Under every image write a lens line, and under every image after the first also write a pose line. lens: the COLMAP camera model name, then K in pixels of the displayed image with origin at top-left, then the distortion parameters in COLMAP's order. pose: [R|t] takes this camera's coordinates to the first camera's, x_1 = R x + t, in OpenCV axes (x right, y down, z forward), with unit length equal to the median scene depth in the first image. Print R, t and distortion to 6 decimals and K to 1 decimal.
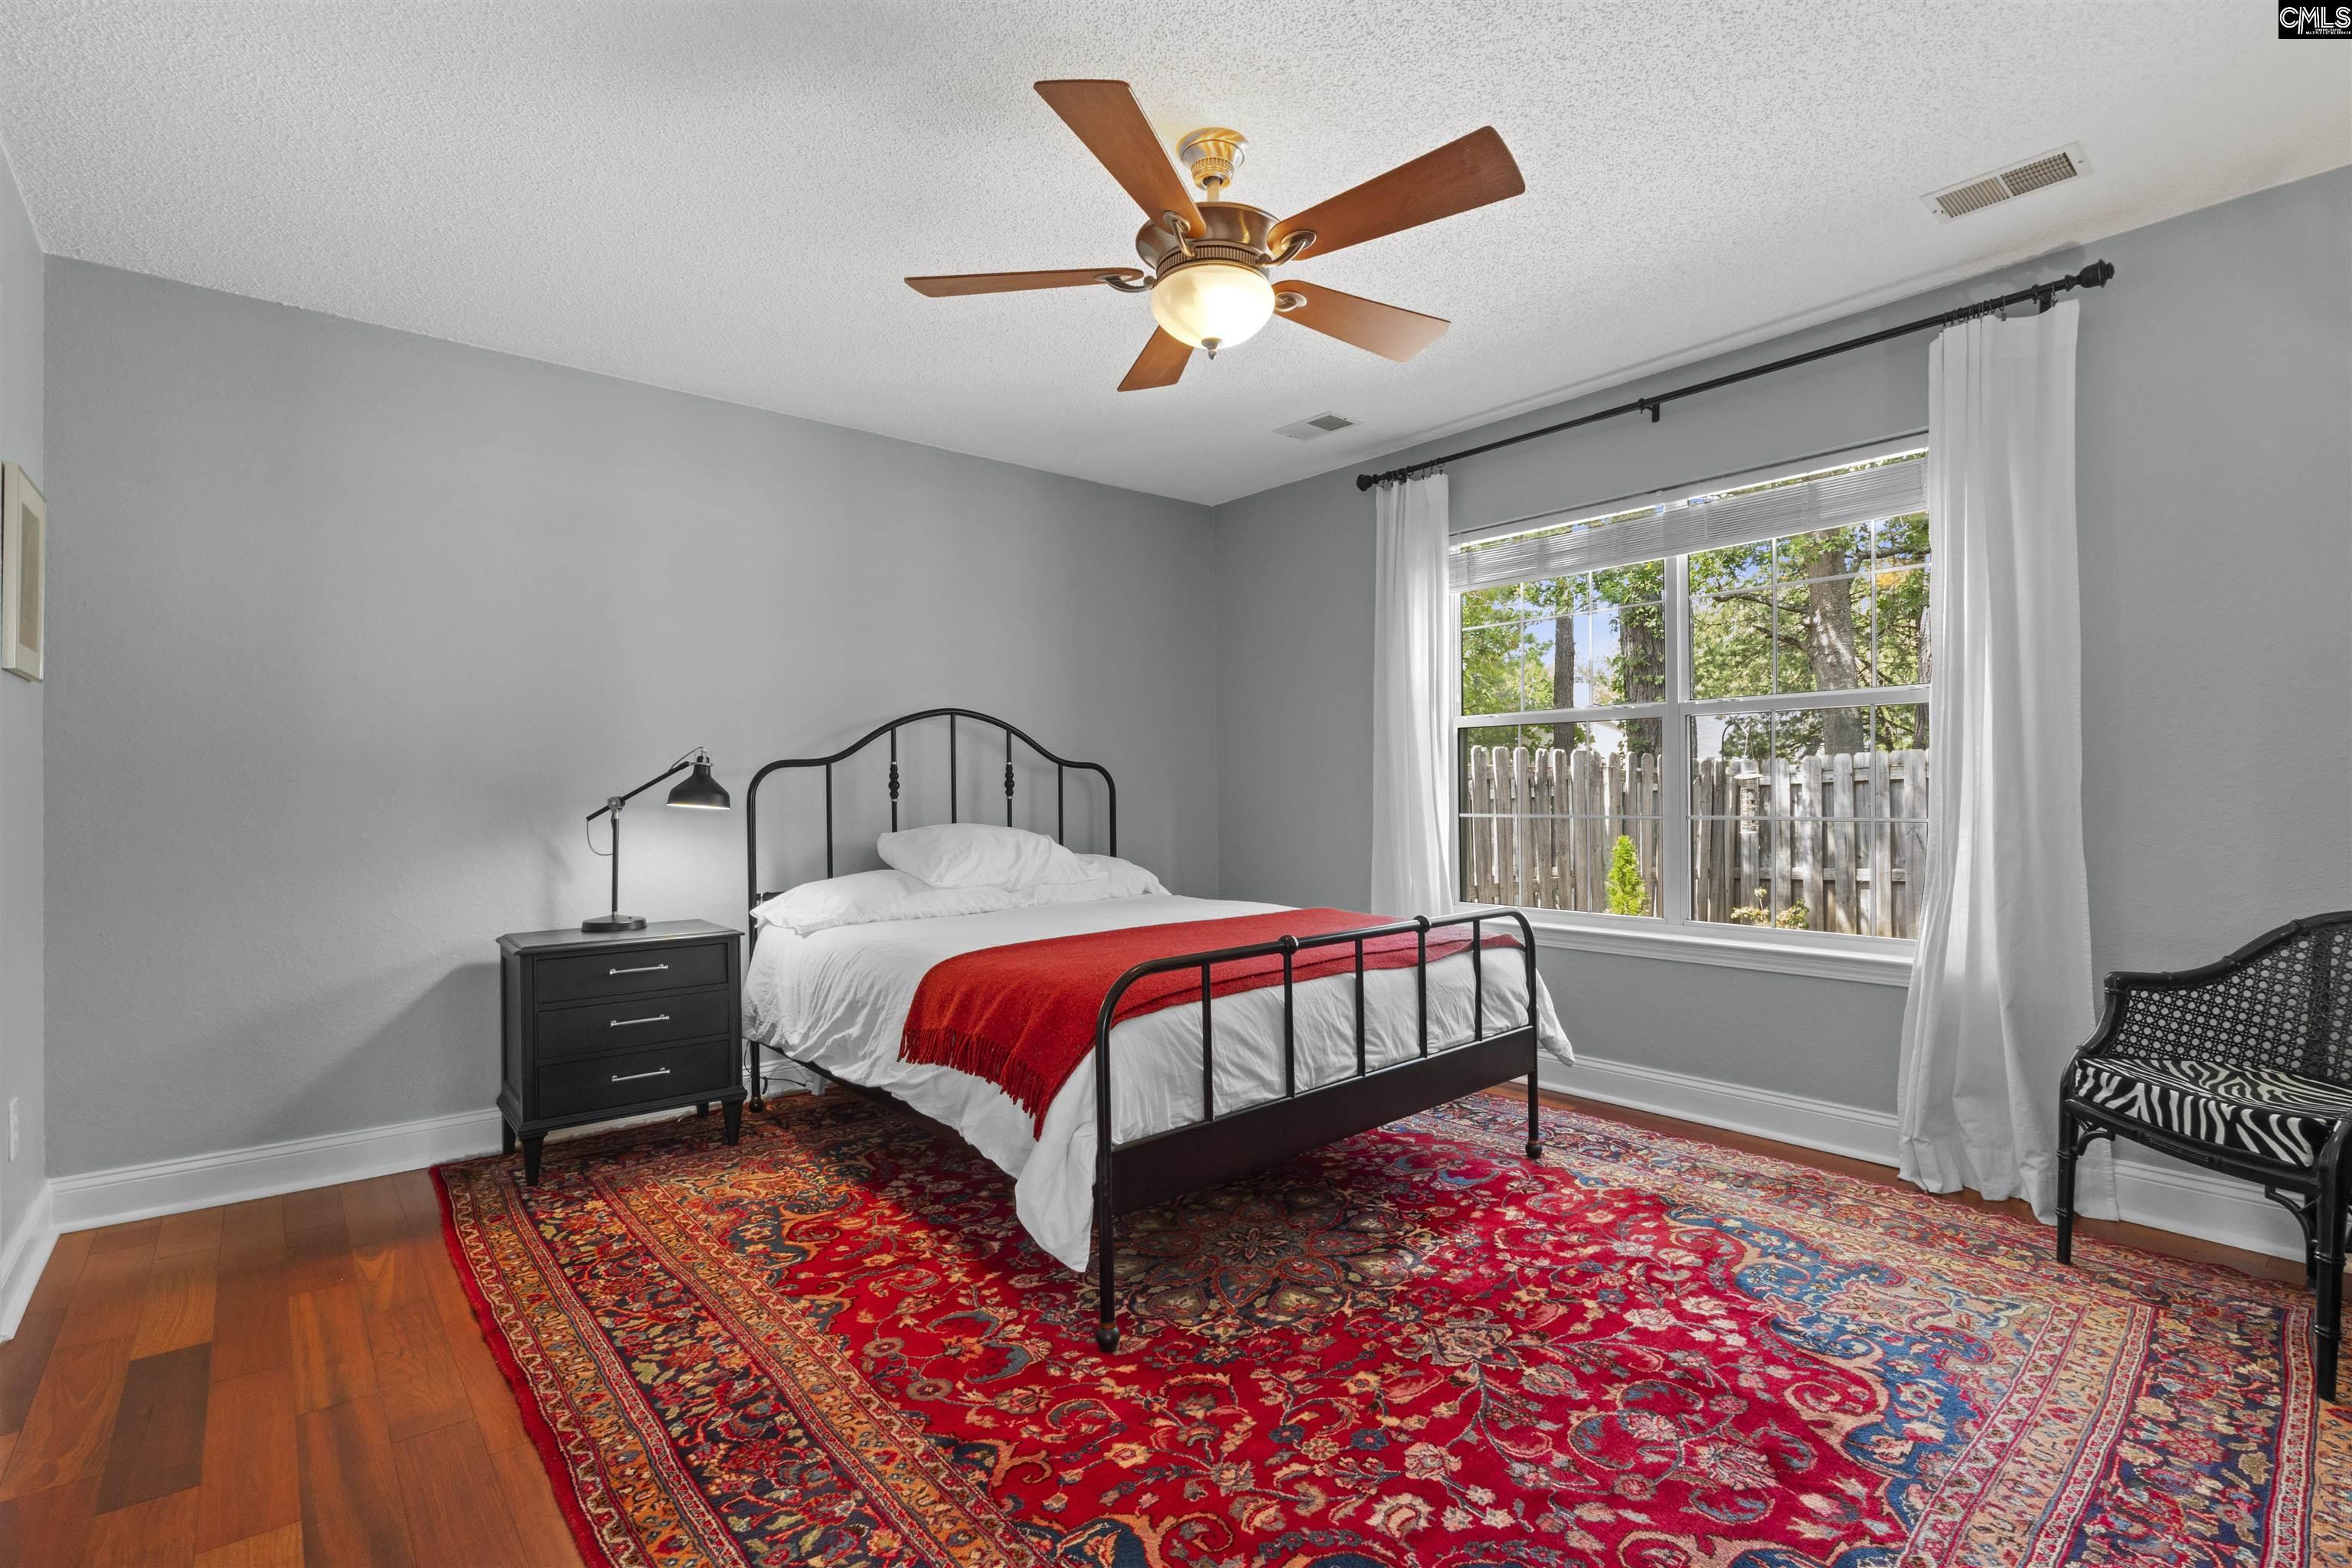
lens RADIAL K [[1078.8, 0, 1179.9], [0, 1078.8, 786.5], [0, 0, 1]] dist [-0.004732, 0.000005]
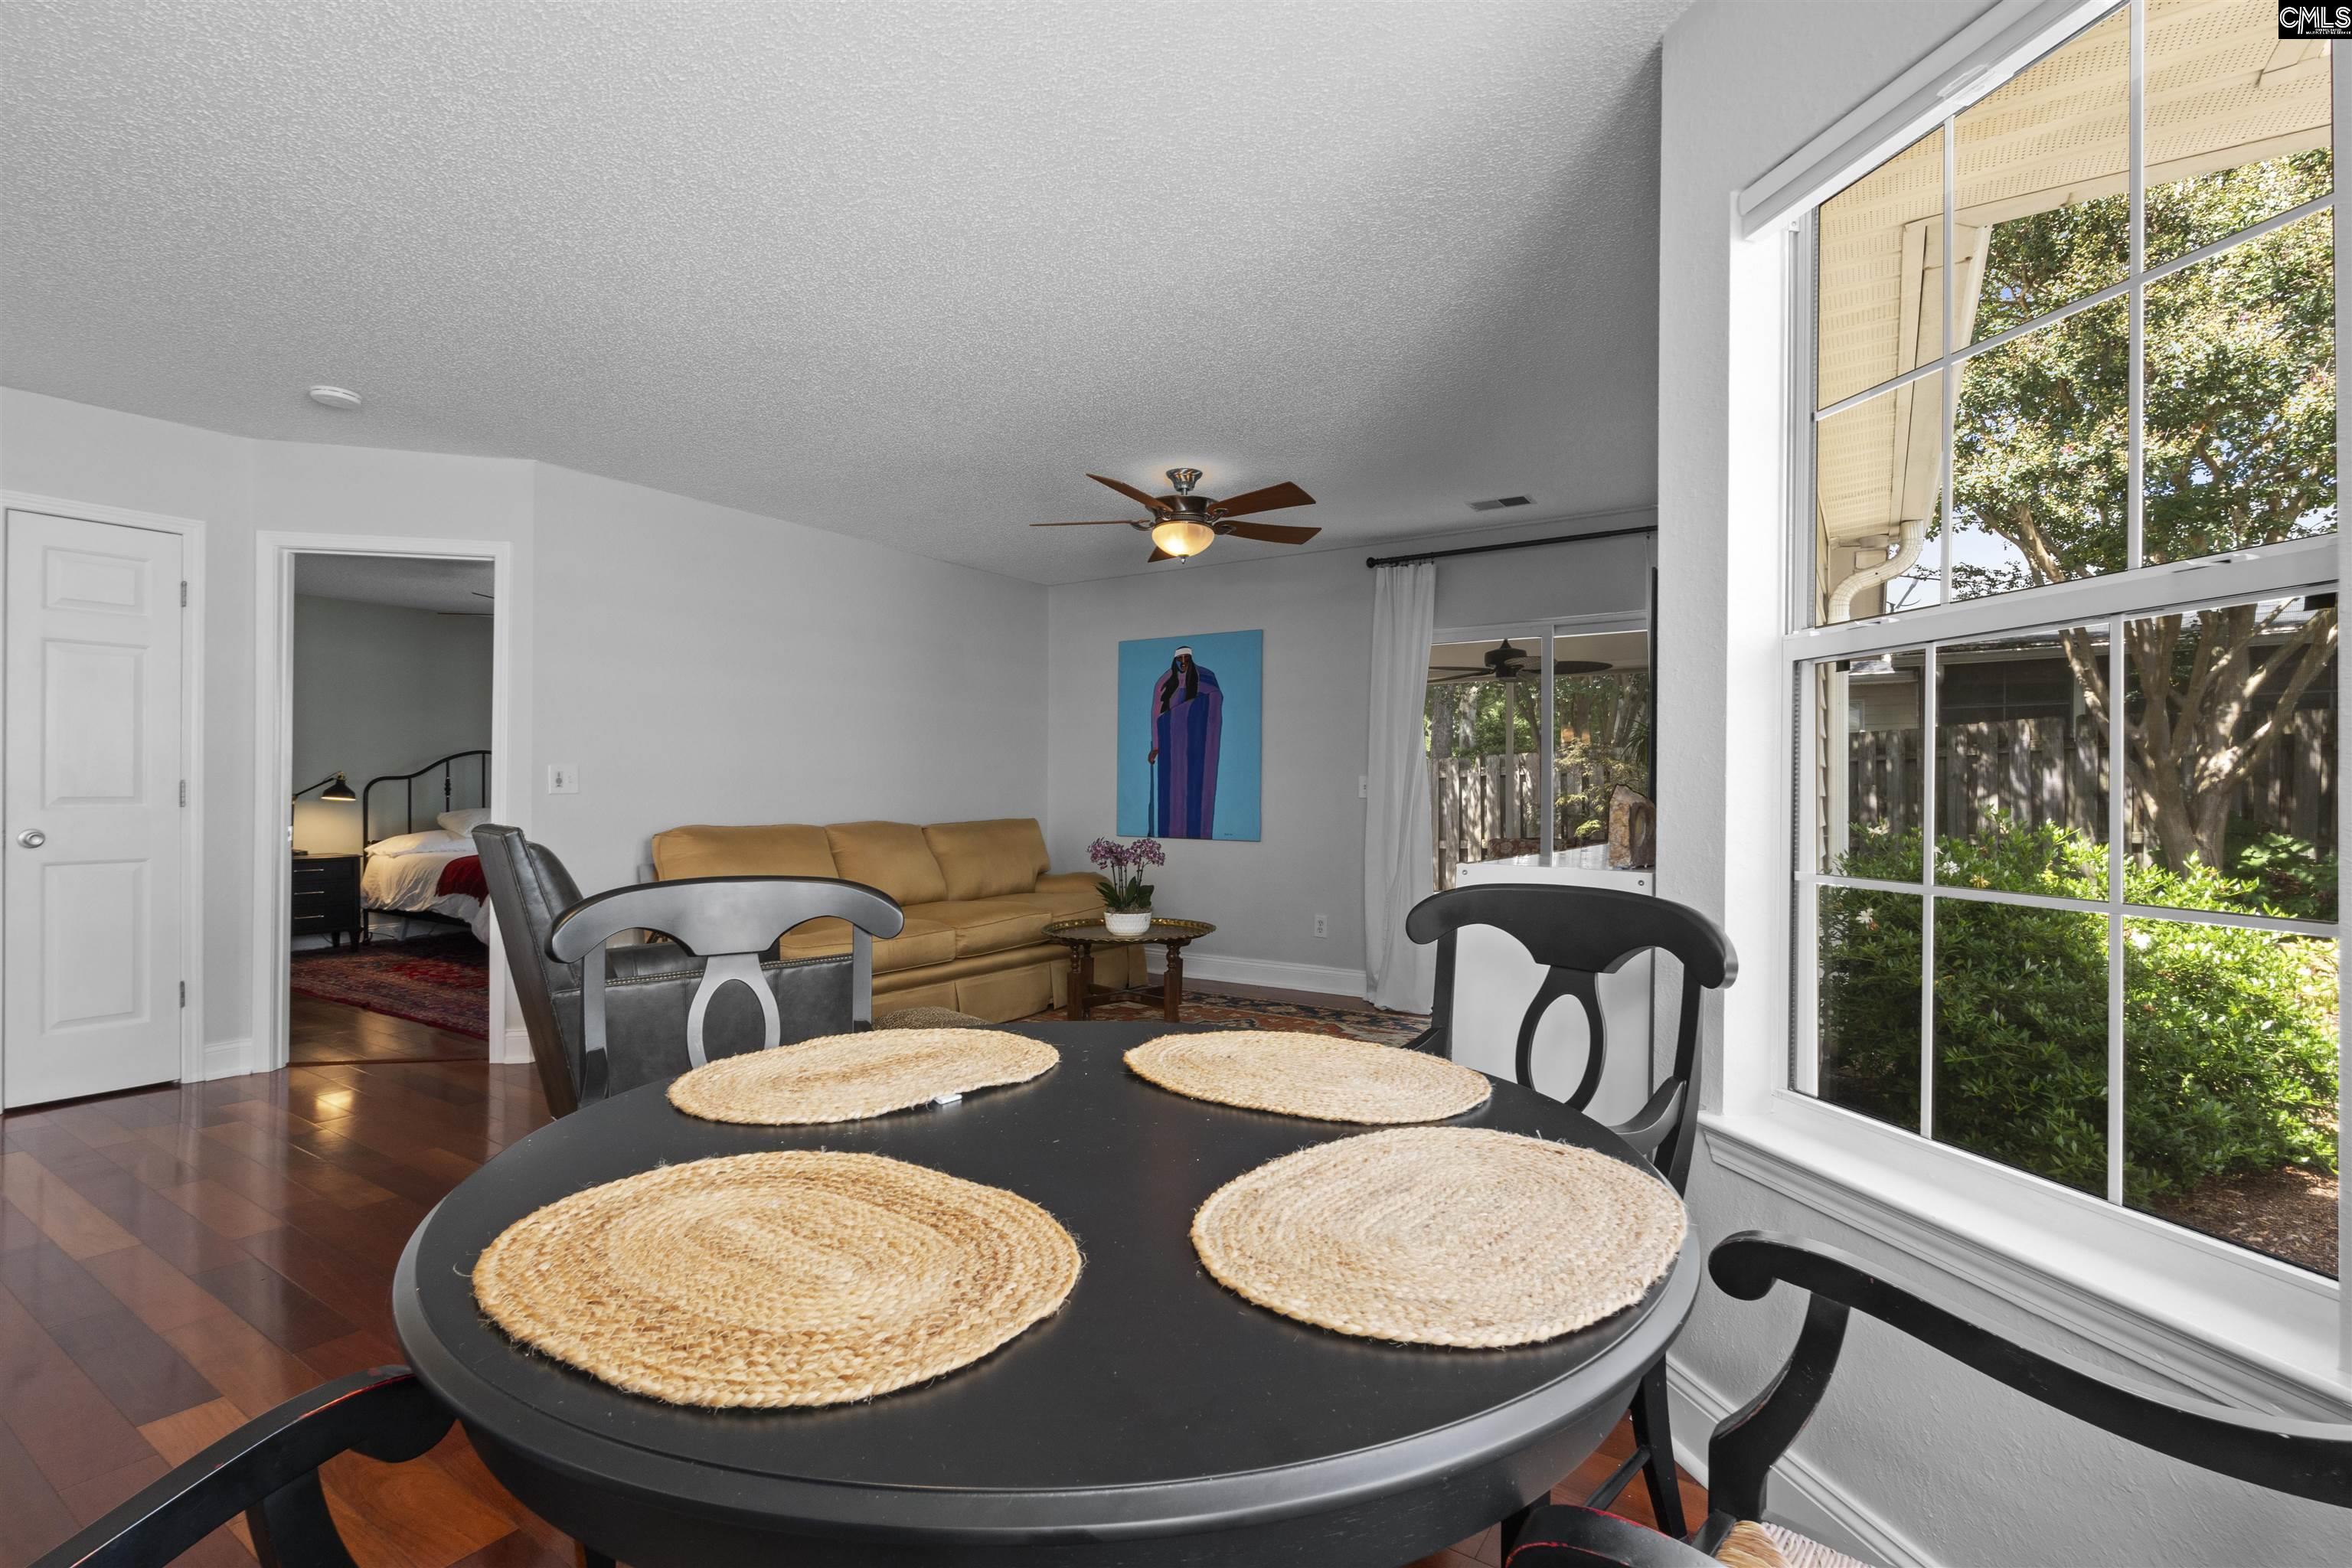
lens RADIAL K [[1078.8, 0, 1172.5], [0, 1078.8, 795.3], [0, 0, 1]] dist [-0.004732, 0.000005]
pose [[0.959606, 0.019051, 0.280702, 0.543443], [-0.020647, 0.999783, 0.002727, -0.026292], [-0.280589, -0.008413, 0.959791, -1.514637]]
